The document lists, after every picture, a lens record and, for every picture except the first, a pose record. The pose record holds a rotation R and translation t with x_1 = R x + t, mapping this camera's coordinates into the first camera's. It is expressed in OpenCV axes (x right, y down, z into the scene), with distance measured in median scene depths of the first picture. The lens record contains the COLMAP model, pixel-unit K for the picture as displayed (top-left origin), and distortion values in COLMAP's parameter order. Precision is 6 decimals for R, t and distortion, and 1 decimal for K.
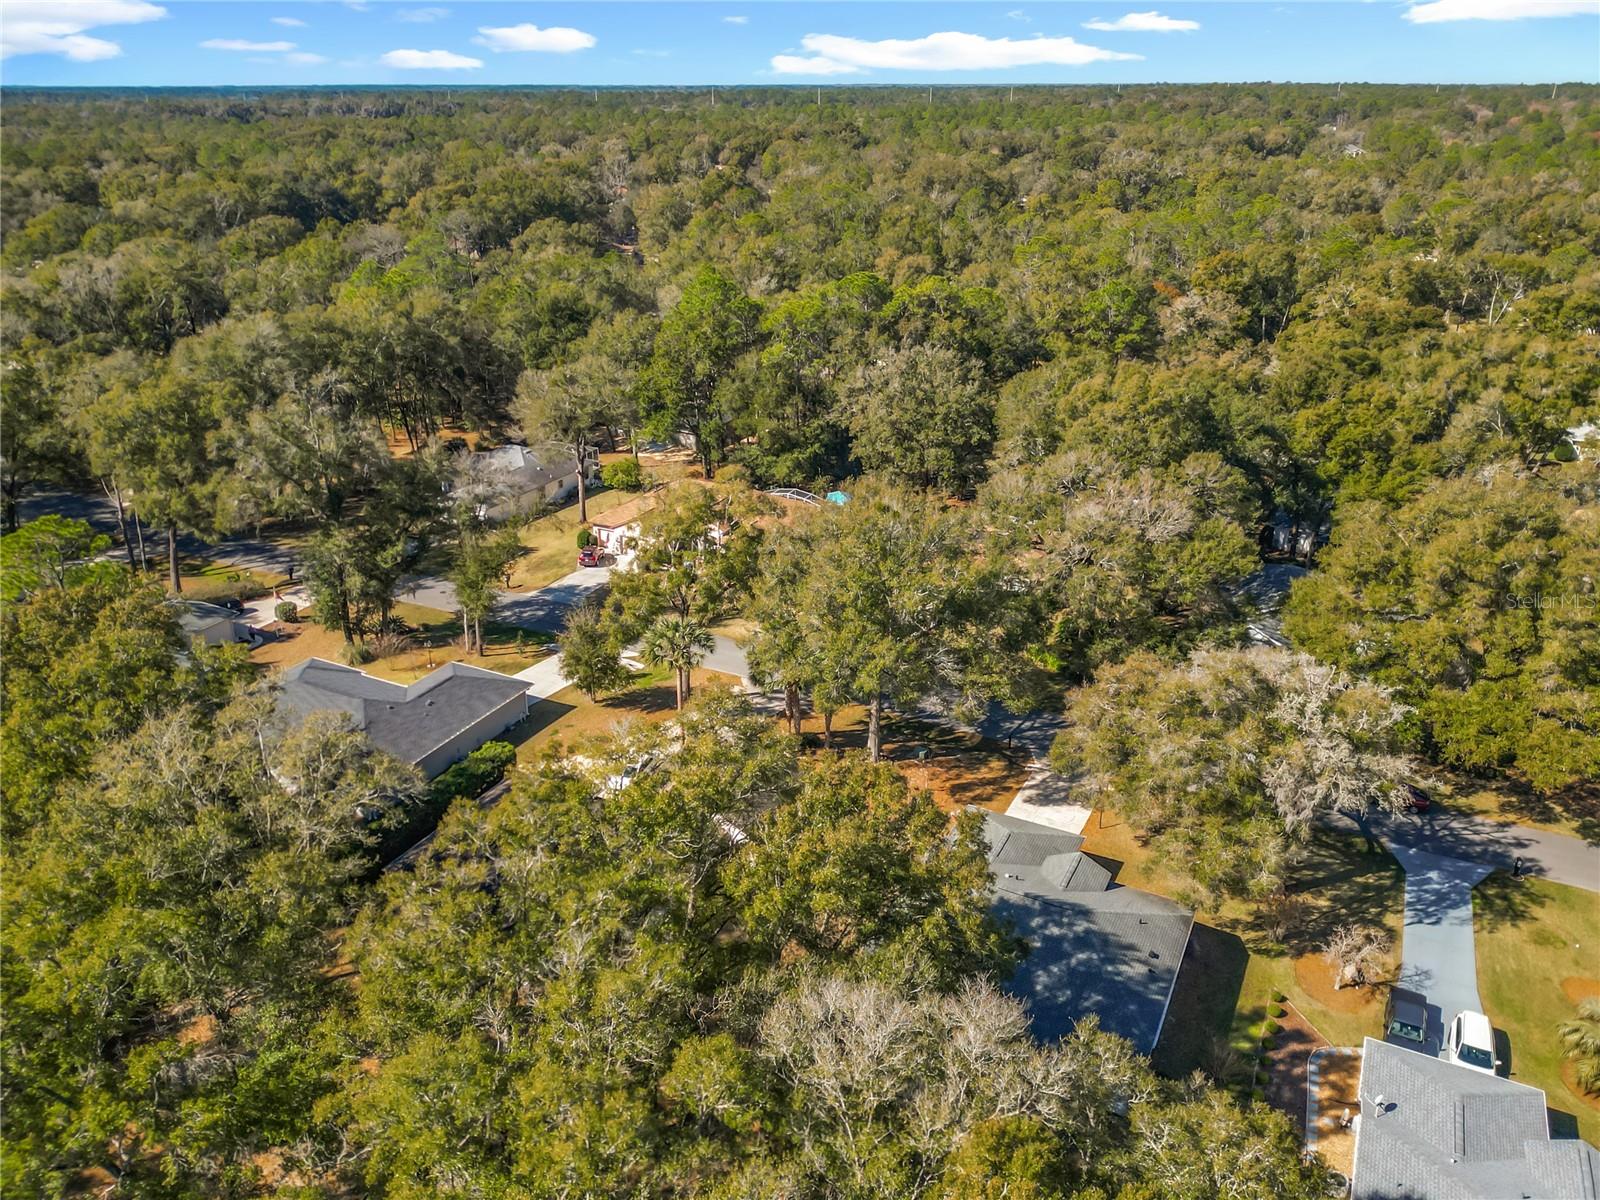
lens RADIAL K [[1204.5, 0, 775.3], [0, 1204.5, 551.0], [0, 0, 1]] dist [0.002748, 0.002507]
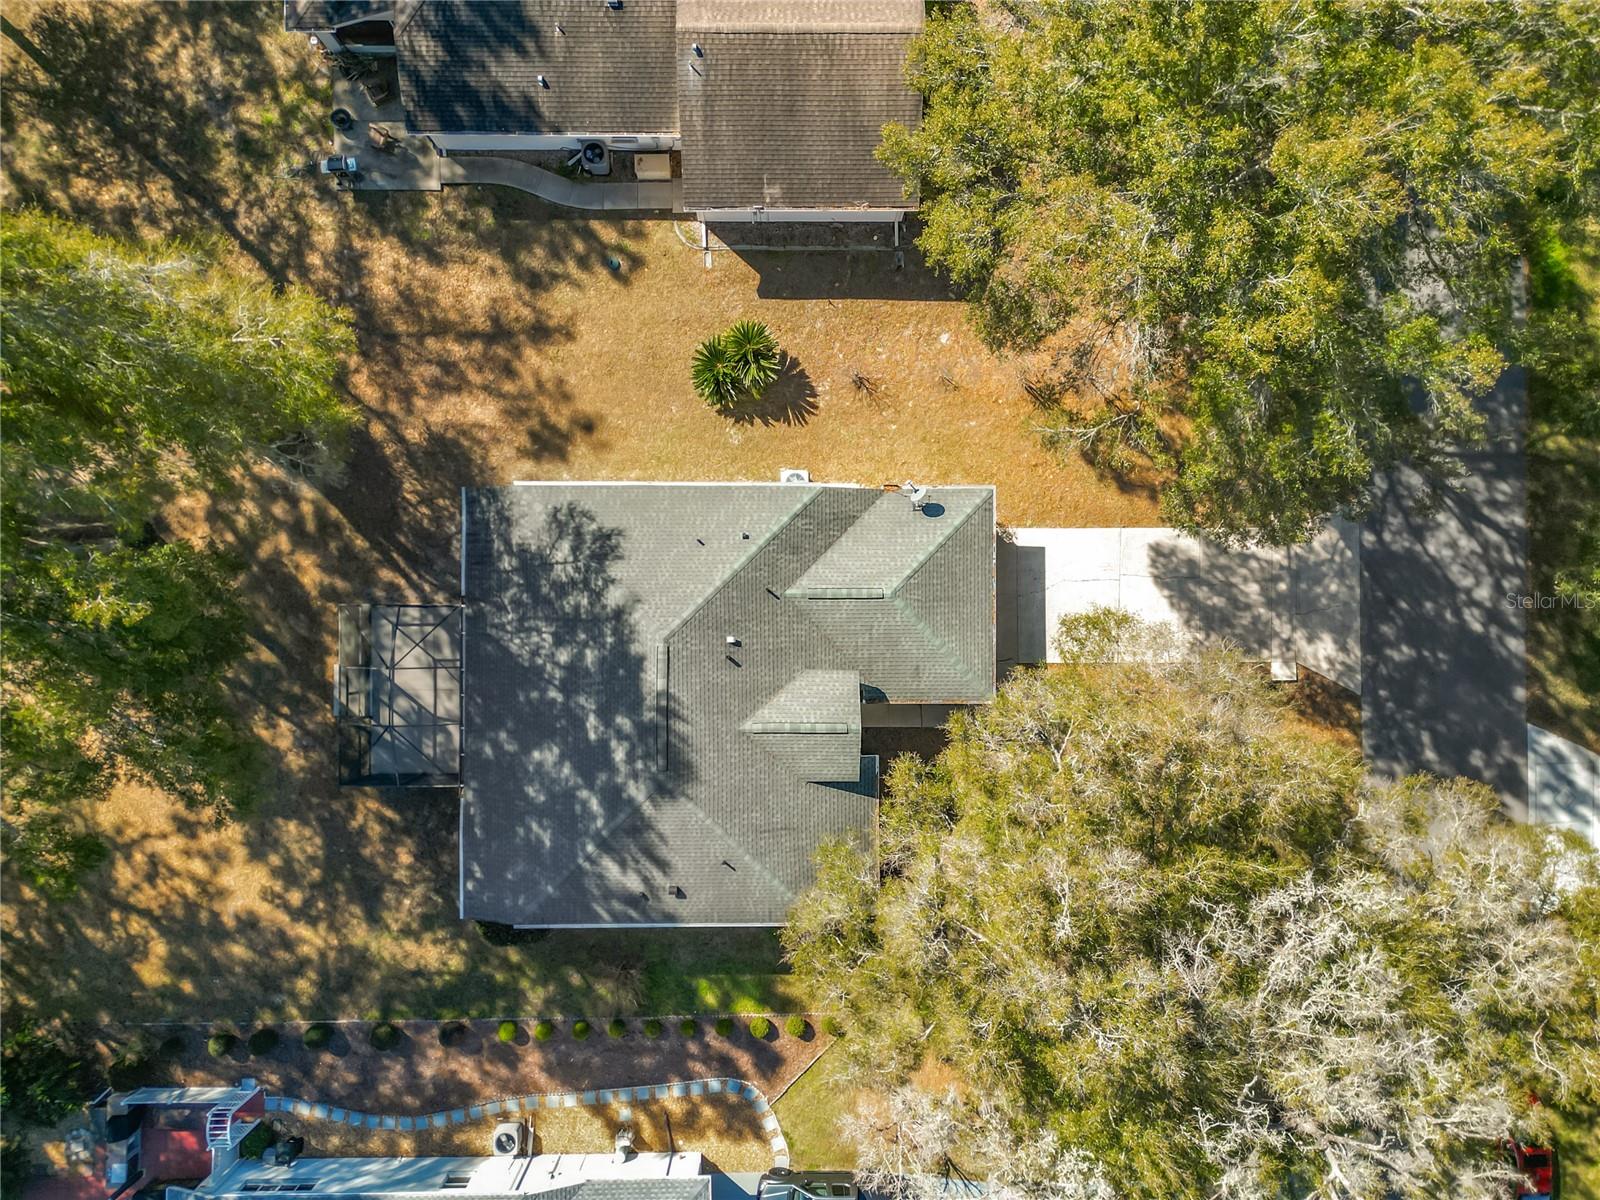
lens RADIAL K [[1125.7, 0, 791.2], [0, 1125.7, 611.1], [0, 0, 1]] dist [0.068280, -0.054344]
pose [[0.466515, 0.884512, 0.001080, 0.206002], [-0.334035, 0.175048, 0.926164, -0.271833], [0.819014, -0.432430, 0.377121, 0.879182]]
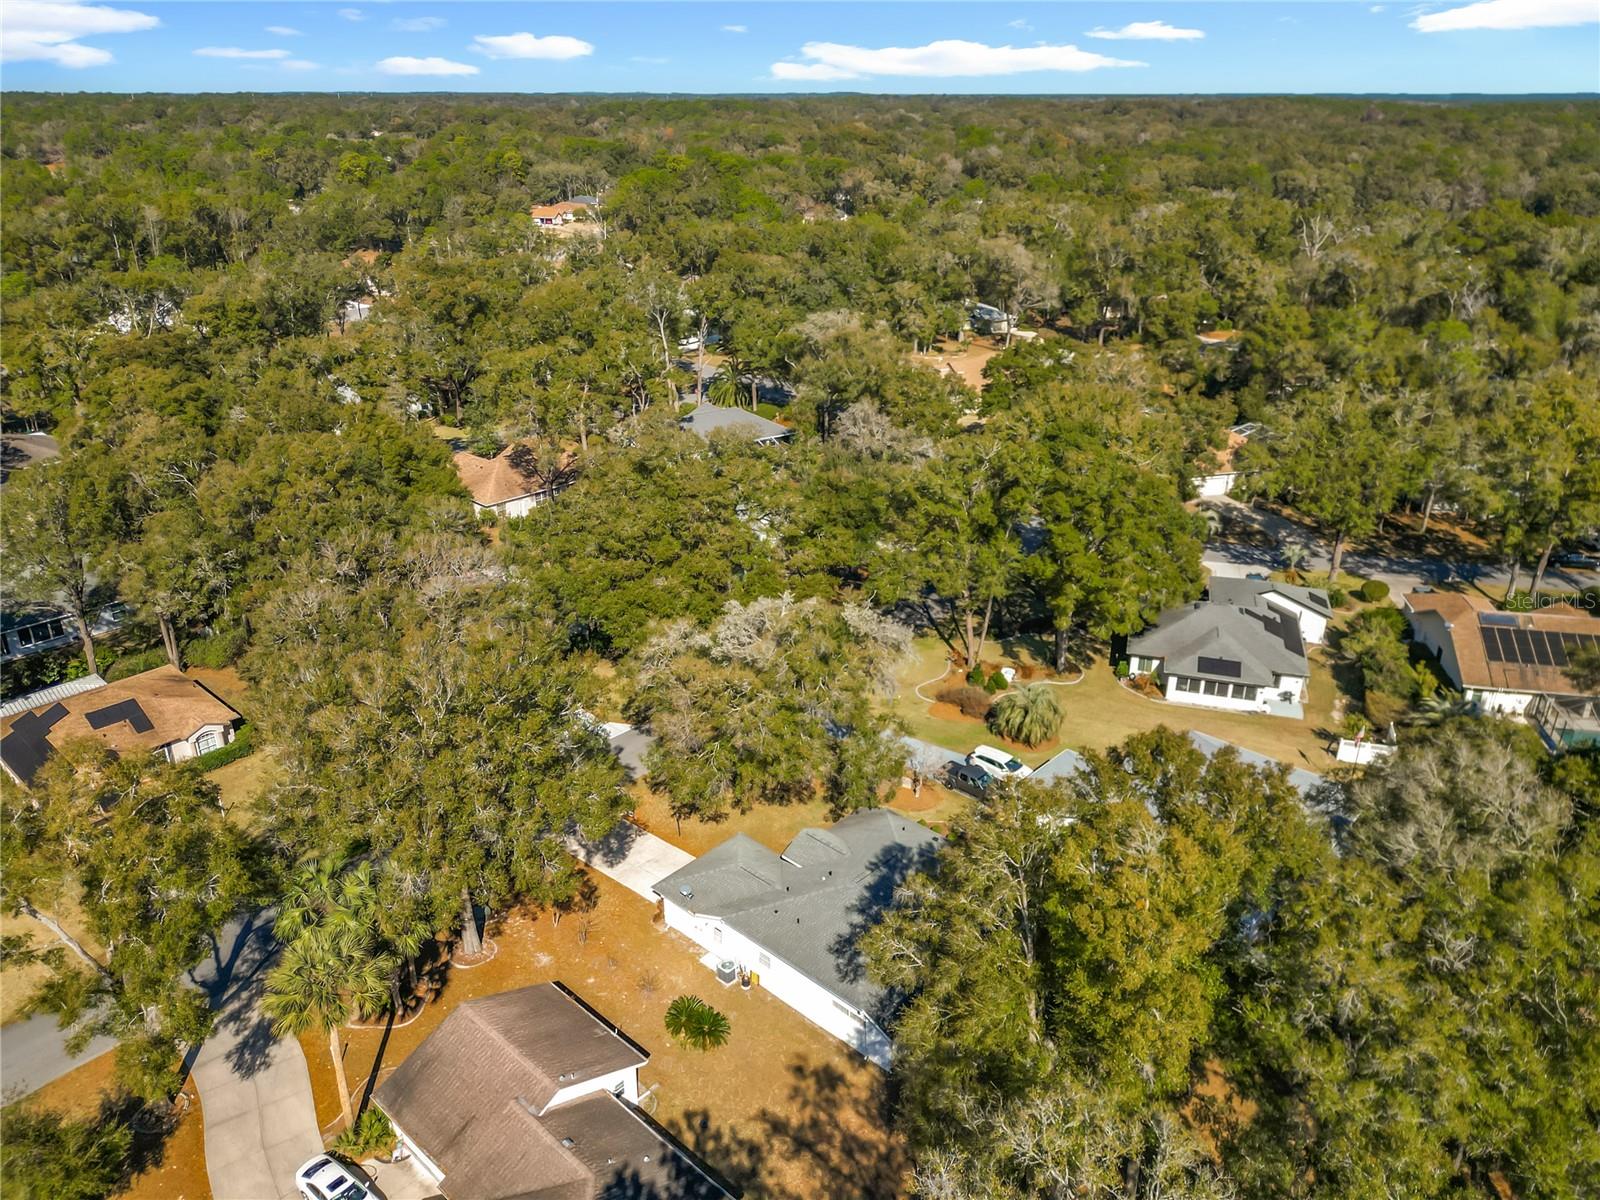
lens RADIAL K [[1135.0, 0, 800.0], [0, 1135.0, 600.0], [0, 0, 1]] dist [0.055521, -0.066543]
pose [[0.258999, -0.388614, 0.884250, -0.622585], [0.350817, 0.890817, 0.288744, -0.250601], [-0.899915, 0.235425, 0.367053, 0.643947]]
